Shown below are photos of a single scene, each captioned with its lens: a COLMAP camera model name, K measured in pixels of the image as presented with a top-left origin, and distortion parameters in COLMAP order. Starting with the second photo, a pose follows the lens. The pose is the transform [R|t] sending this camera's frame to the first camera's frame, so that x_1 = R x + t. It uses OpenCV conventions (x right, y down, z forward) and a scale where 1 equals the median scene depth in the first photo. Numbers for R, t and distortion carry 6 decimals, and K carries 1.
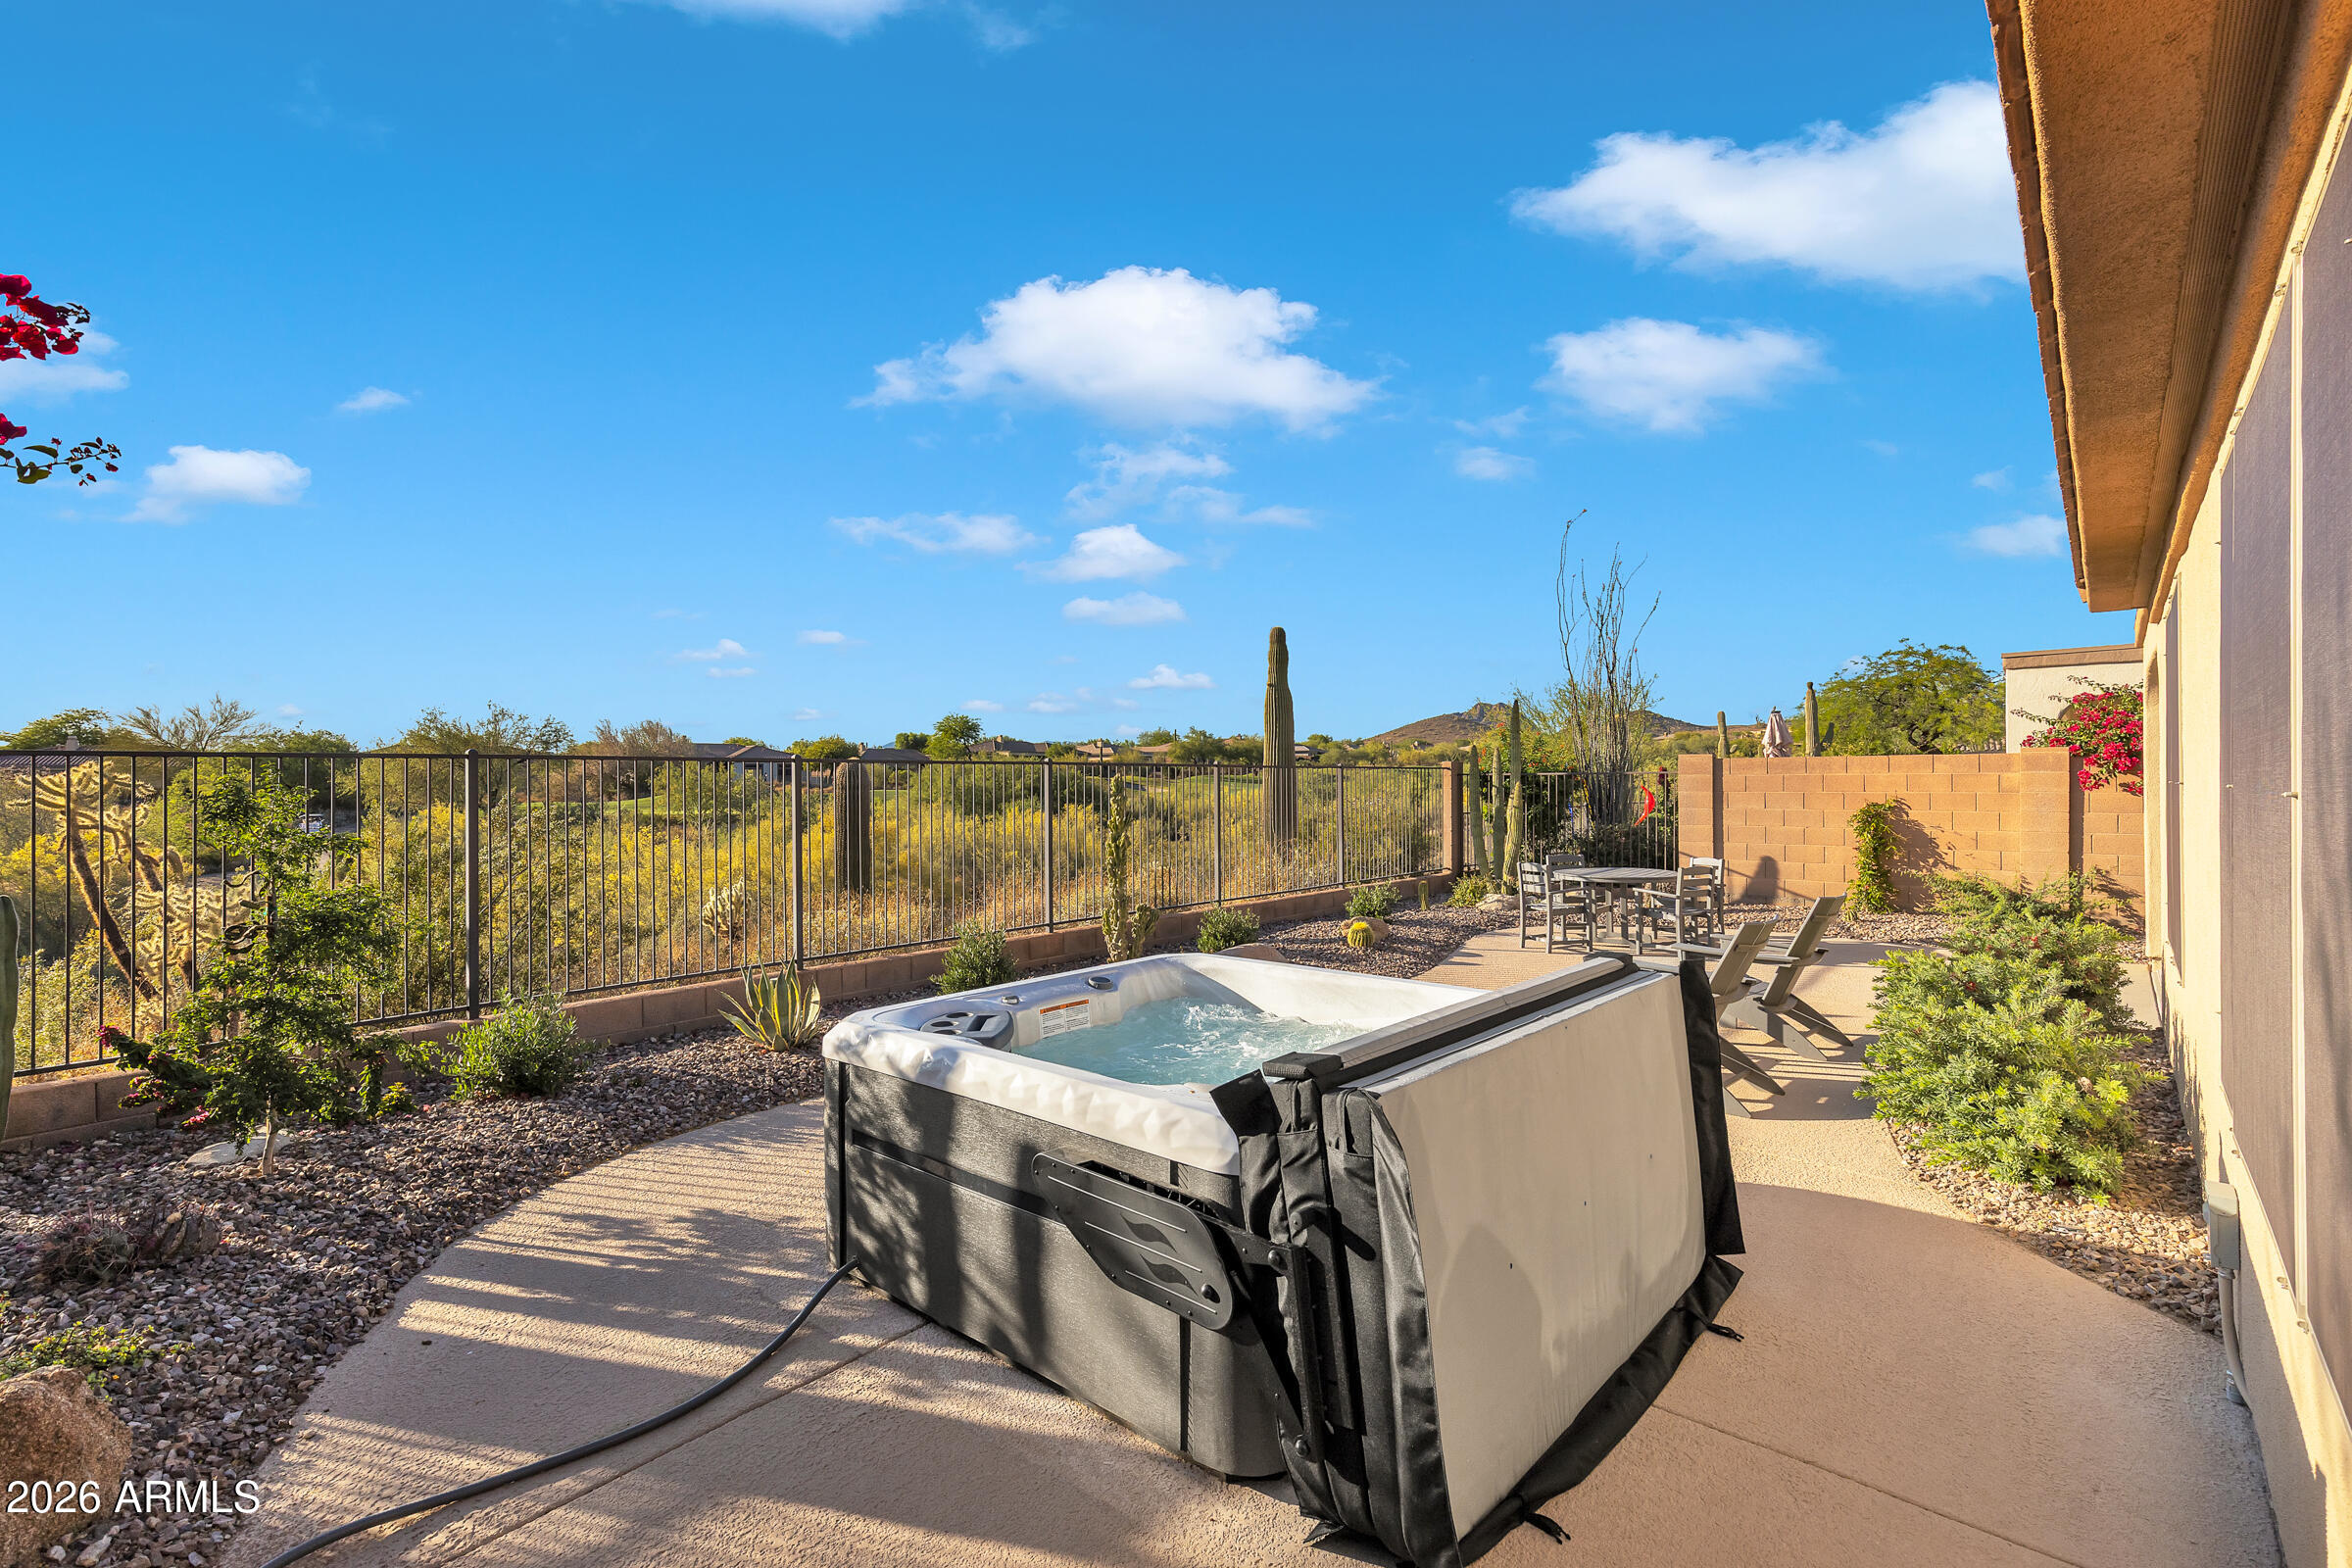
lens RADIAL K [[1088.1, 0, 1176.0], [0, 1088.1, 784.0], [0, 0, 1]] dist [0.004069, 0.000360]
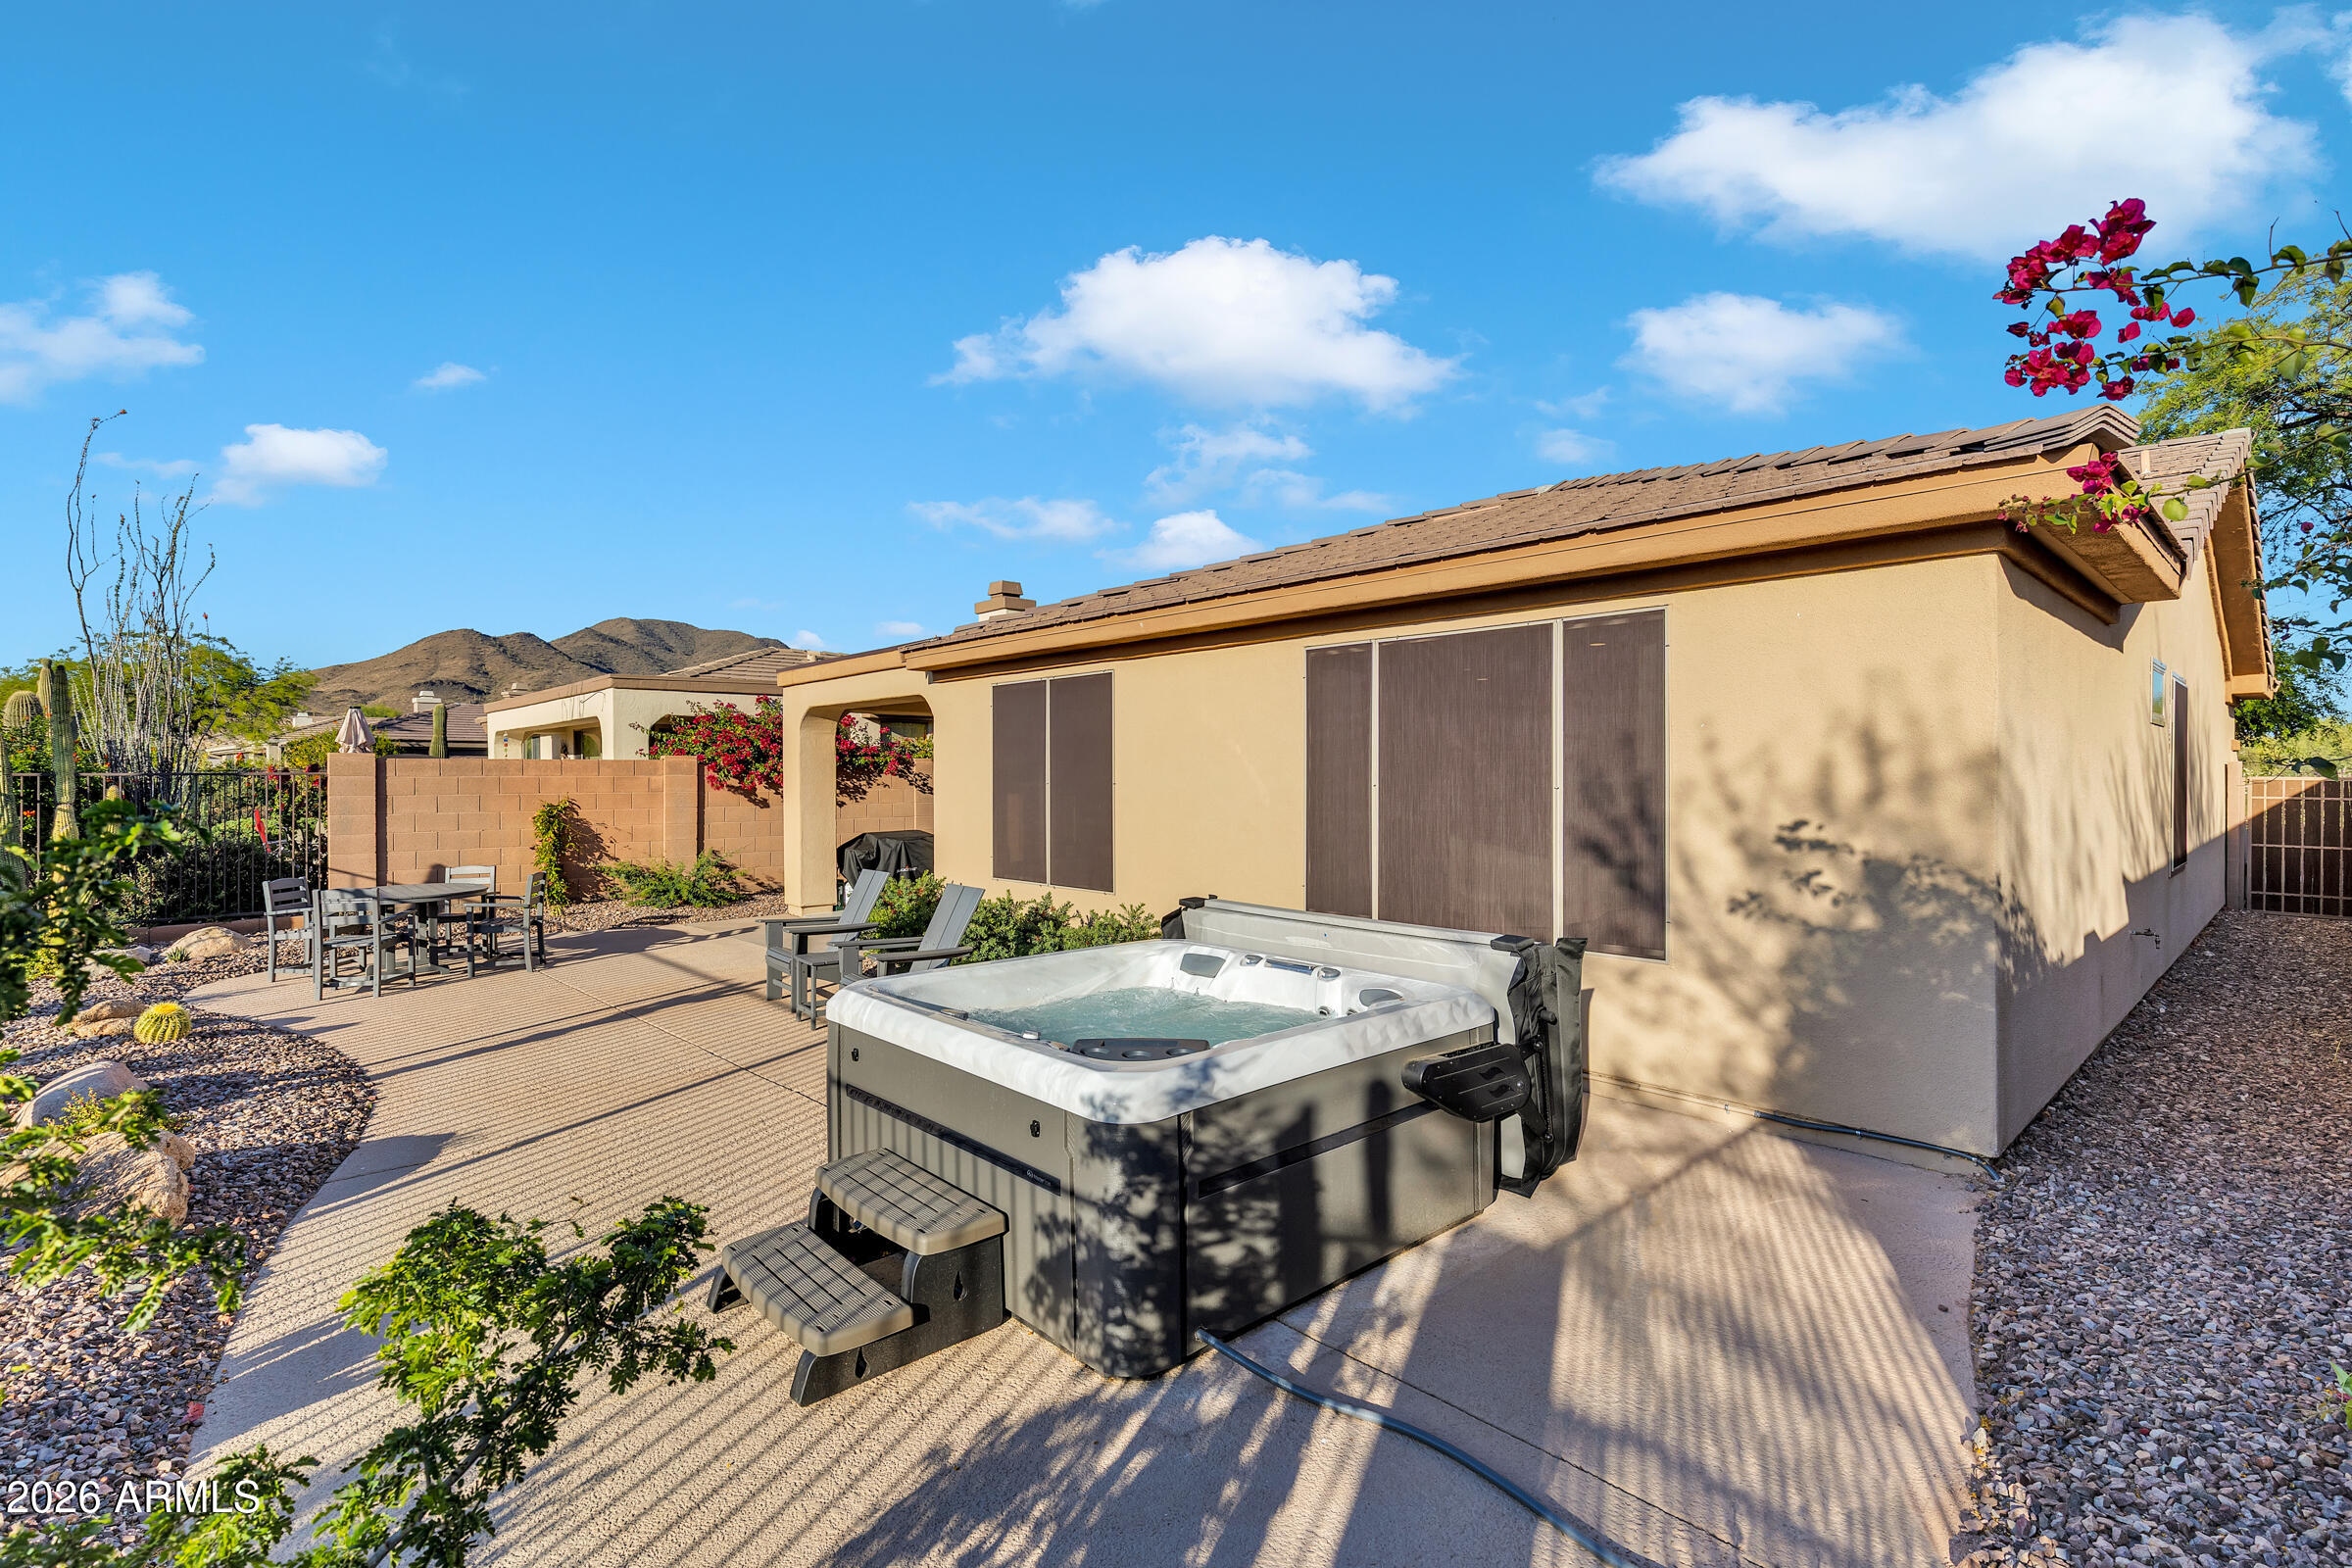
lens RADIAL K [[1088.1, 0, 1176.0], [0, 1088.1, 784.0], [0, 0, 1]] dist [0.004069, 0.000360]
pose [[0.097627, -0.004023, 0.995215, -0.400714], [0.005084, 0.999981, 0.003543, -0.003113], [-0.995210, 0.004714, 0.097646, 0.319189]]
